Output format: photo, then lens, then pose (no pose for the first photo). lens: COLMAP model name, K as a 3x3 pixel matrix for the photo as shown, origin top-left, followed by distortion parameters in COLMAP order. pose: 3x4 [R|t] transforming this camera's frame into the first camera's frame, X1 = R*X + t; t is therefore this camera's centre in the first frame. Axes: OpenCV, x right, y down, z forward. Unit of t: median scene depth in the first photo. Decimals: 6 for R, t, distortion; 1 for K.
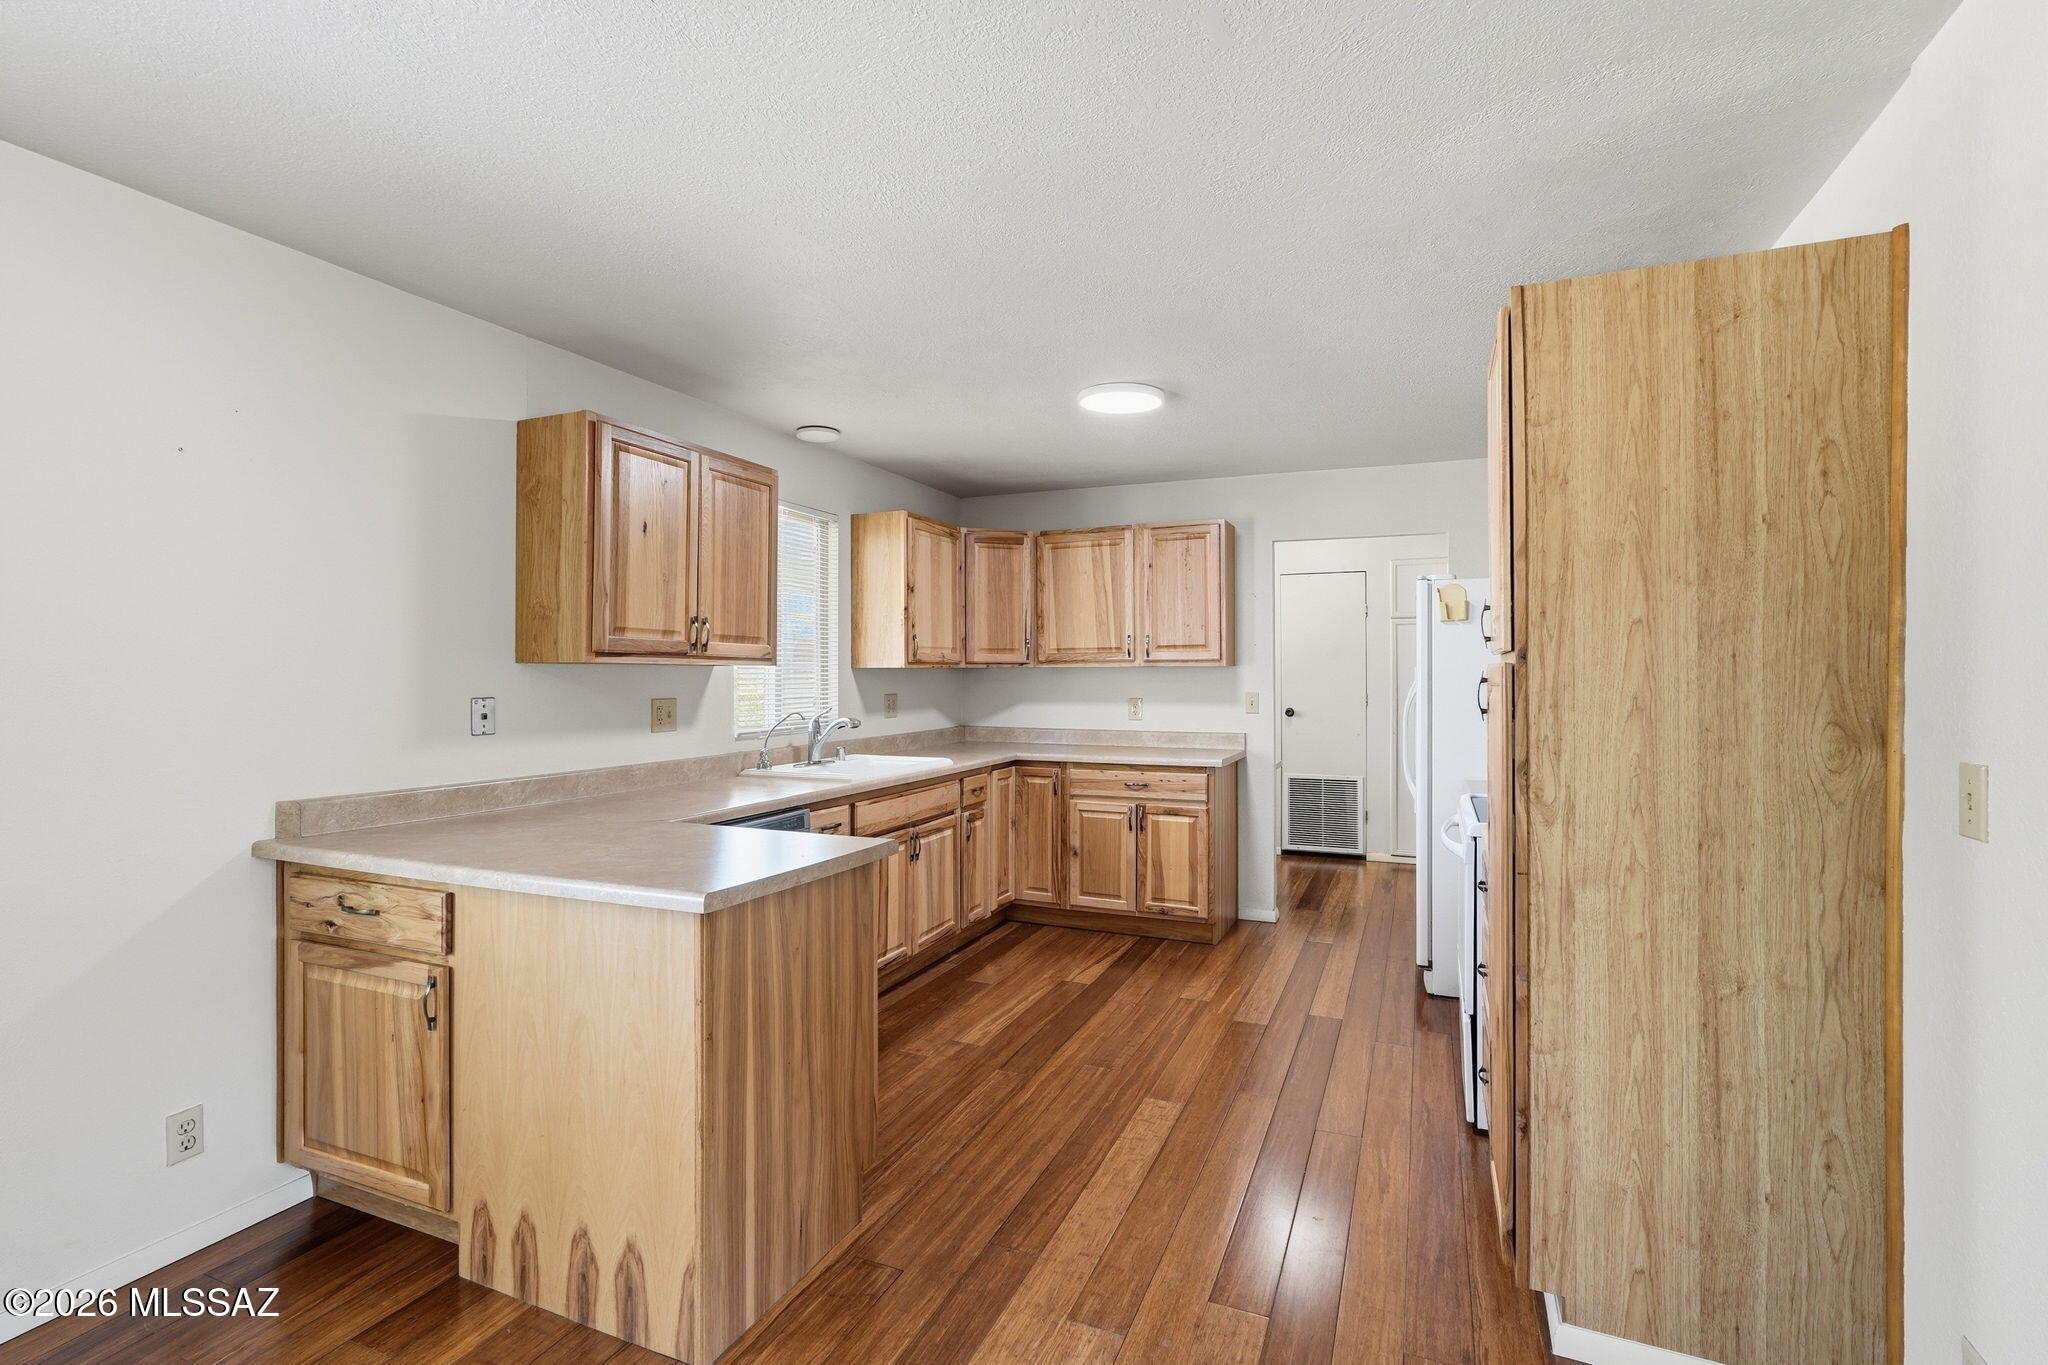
lens RADIAL K [[945.2, 0, 1011.6], [0, 945.2, 668.8], [0, 0, 1]] dist [0.000306, 0.000046]
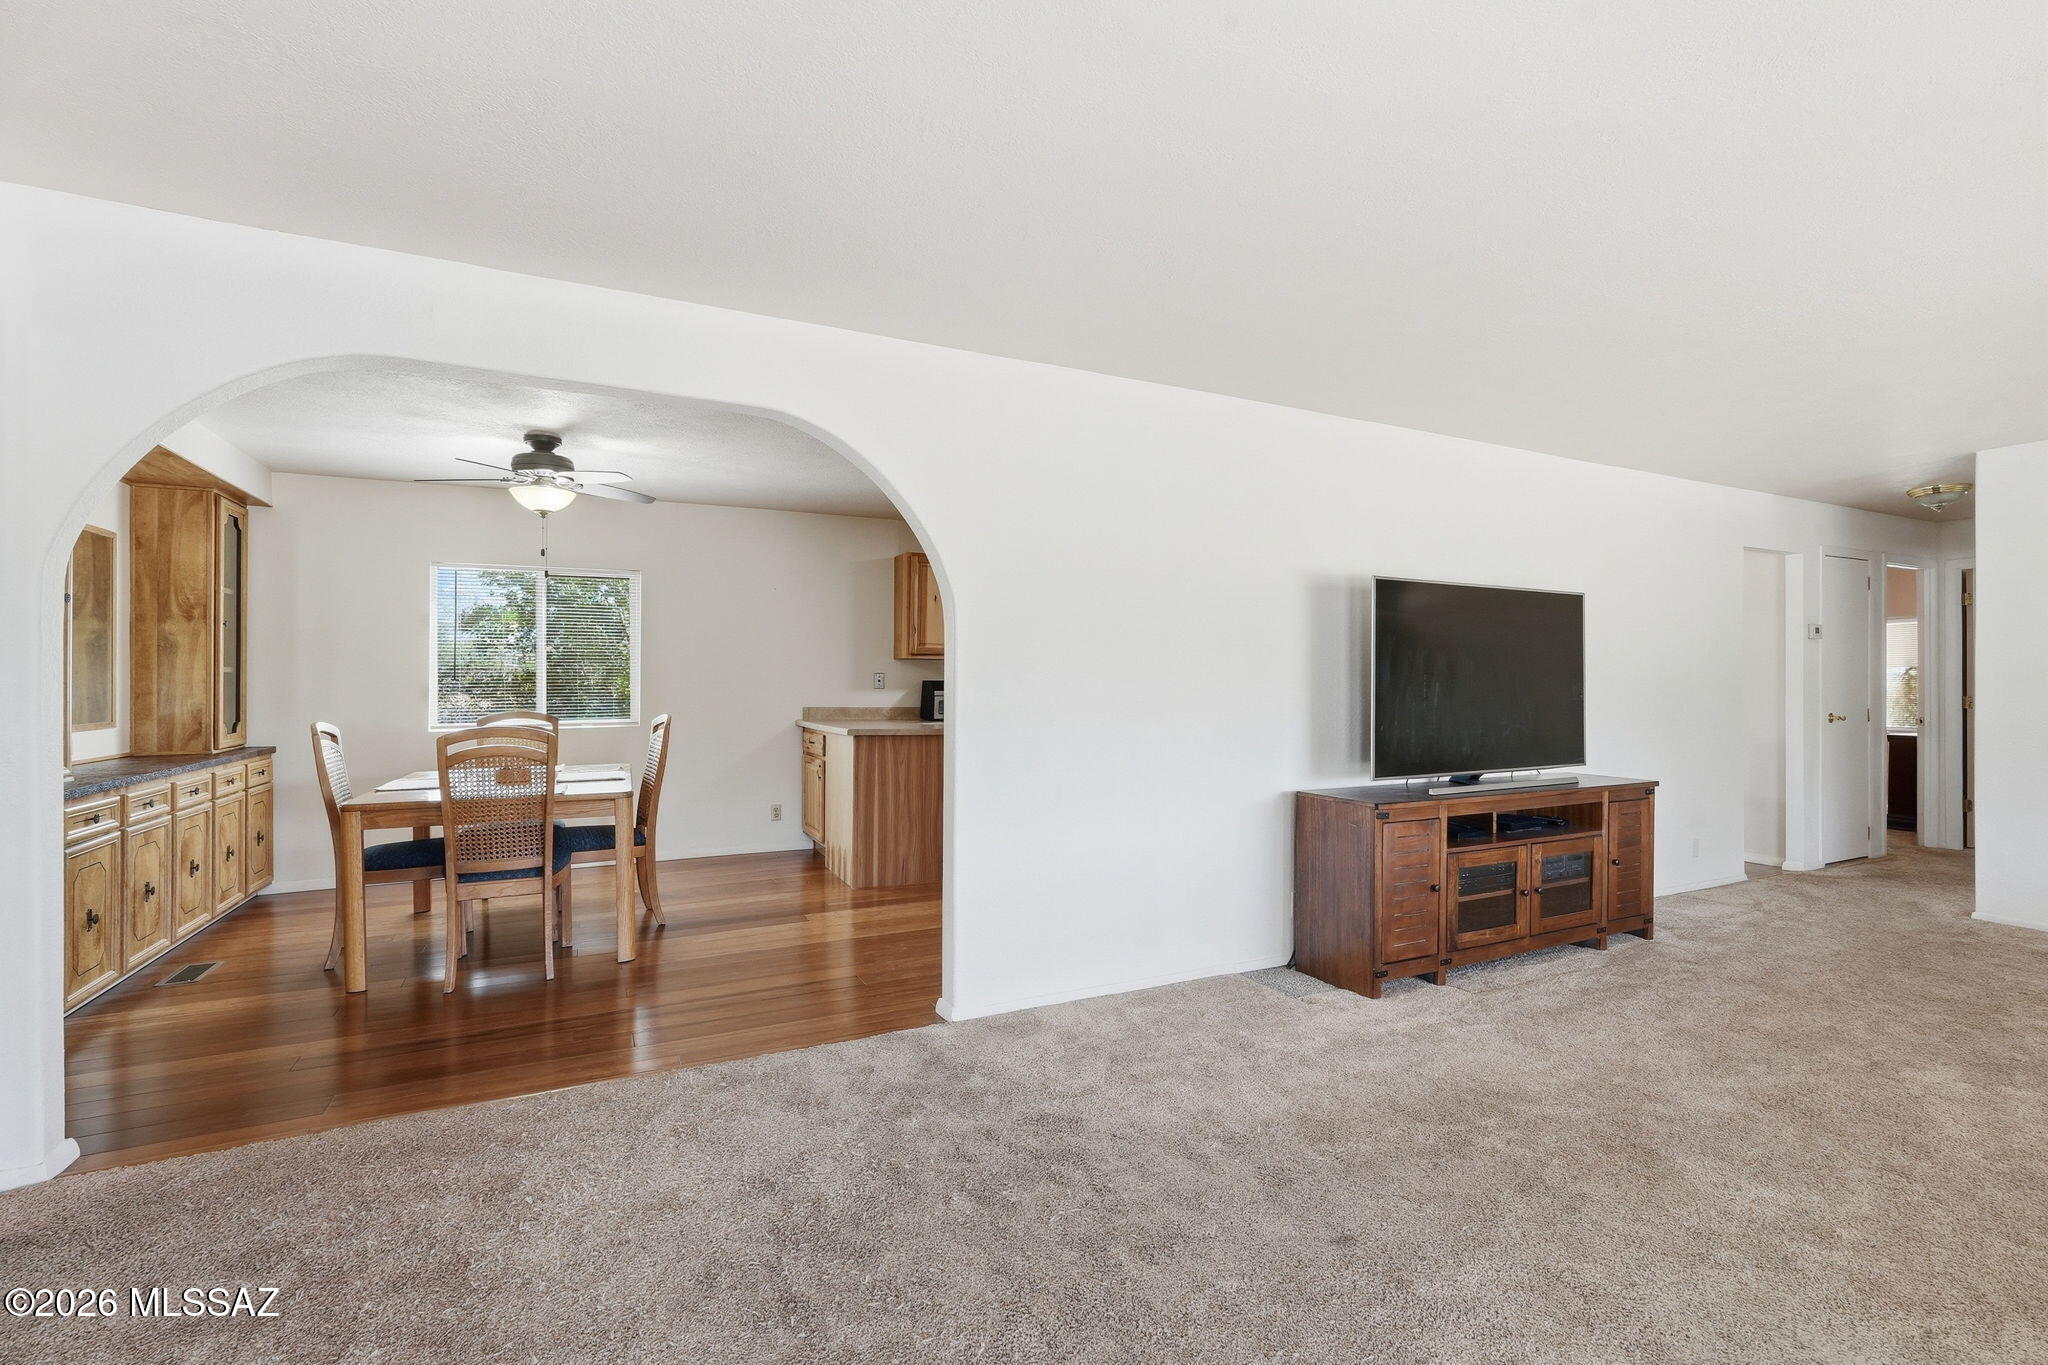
lens RADIAL K [[906.7, 0, 1026.8], [0, 906.7, 685.5], [0, 0, 1]] dist [-0.011972, 0.005115]
pose [[0.761346, 0.005856, -0.648319, 0.802111], [-0.002246, 0.999977, 0.006395, 0.029599], [0.648342, -0.003413, 0.761342, -0.343231]]
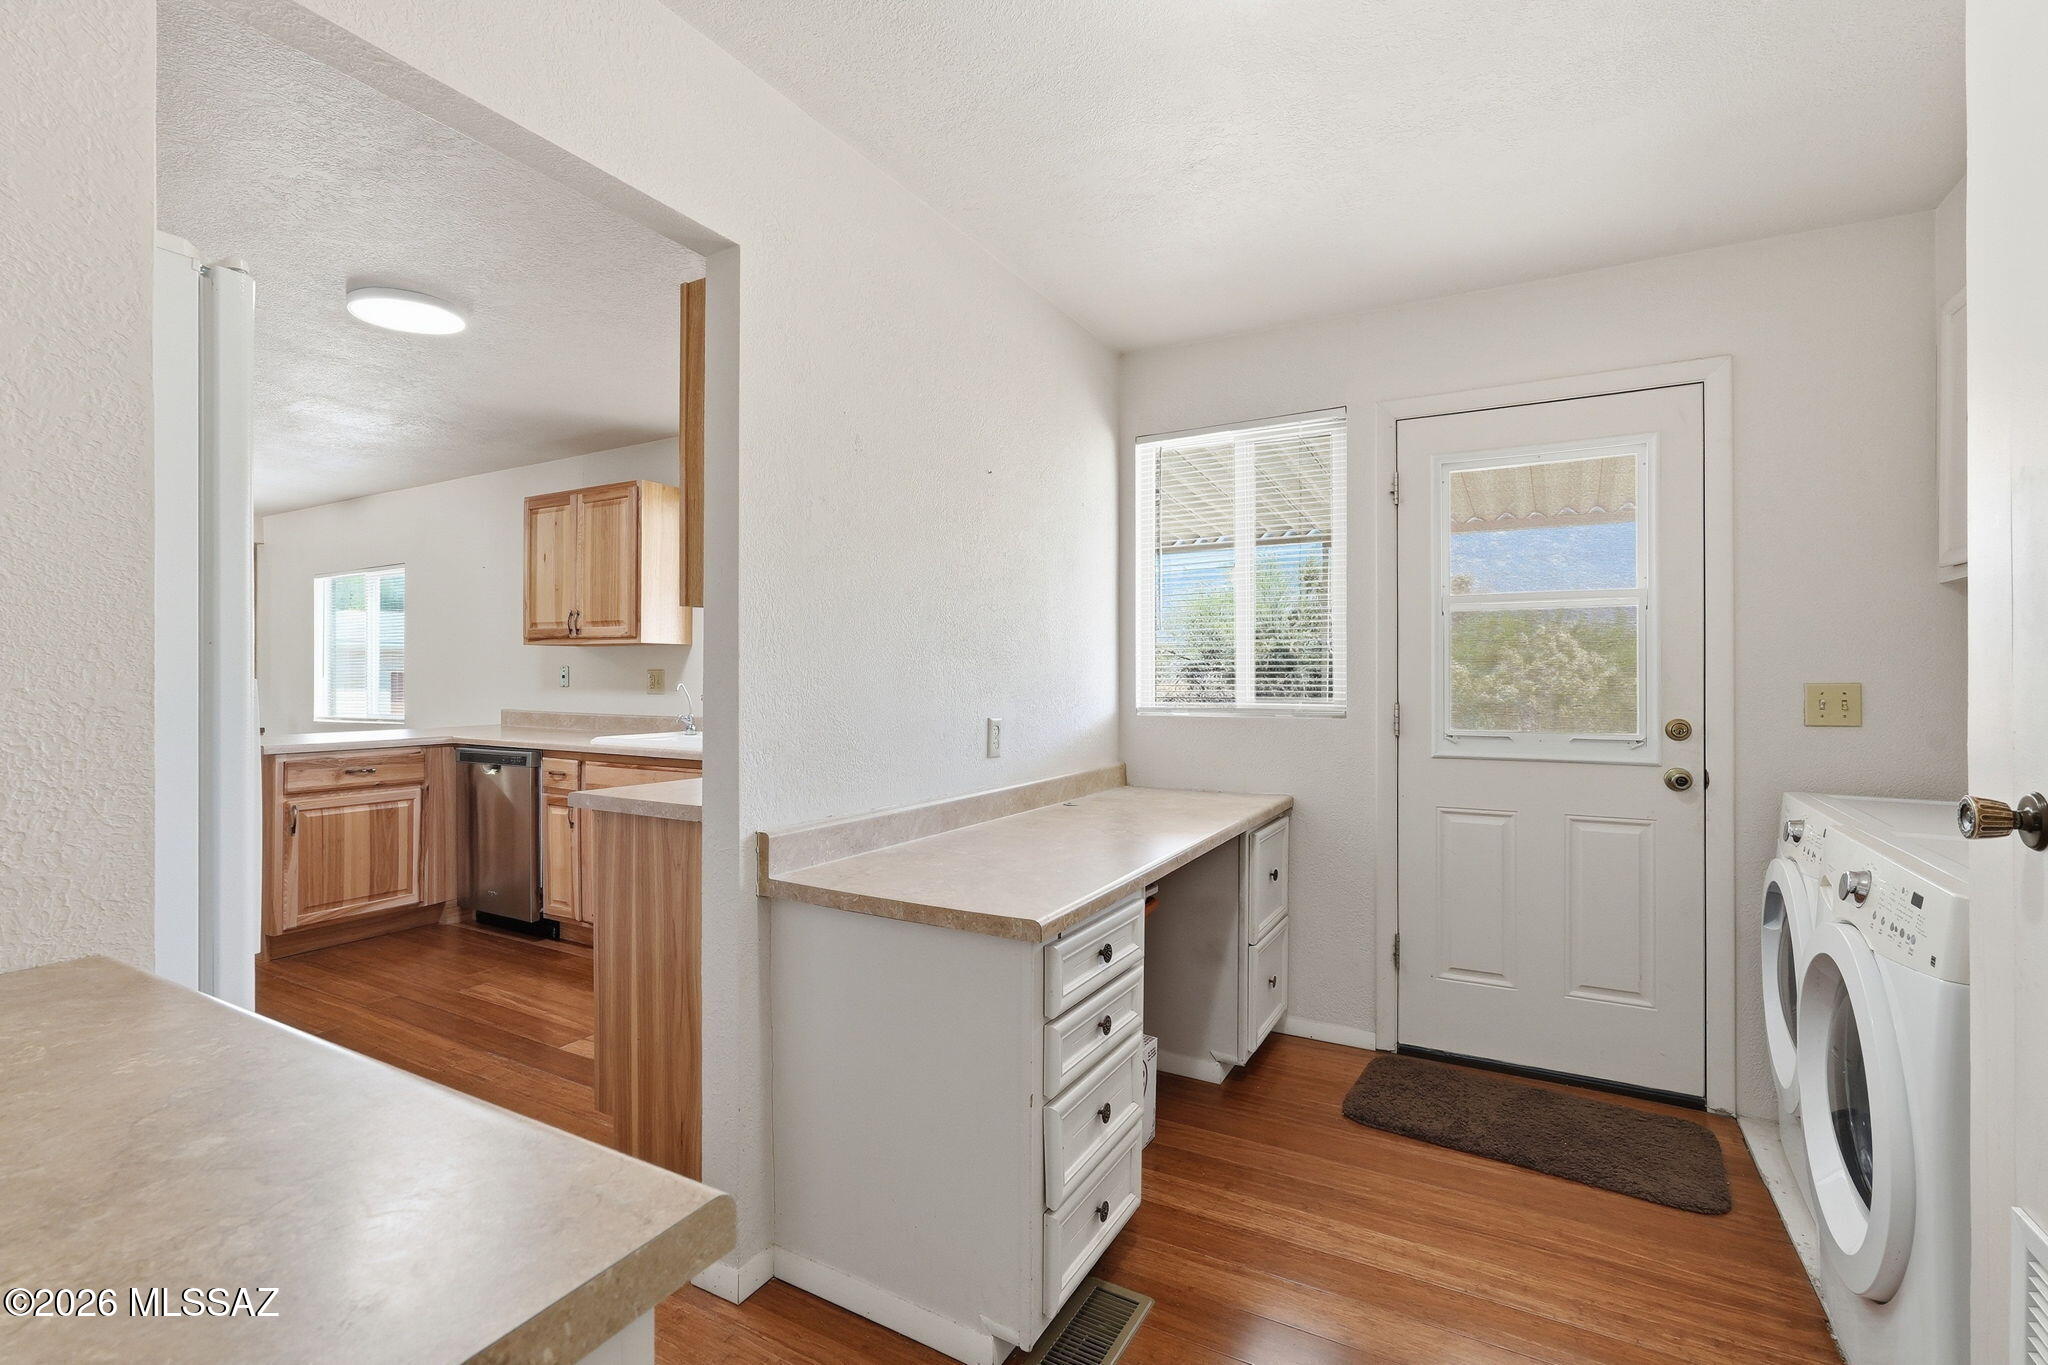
lens RADIAL K [[909.0, 0, 1018.9], [0, 909.0, 673.1], [0, 0, 1]] dist [-0.005074, 0.001063]
pose [[-0.096386, -0.001012, -0.995344, 0.702460], [0.003791, 0.999992, -0.001384, 0.031934], [0.995337, -0.003907, -0.096381, 1.308286]]
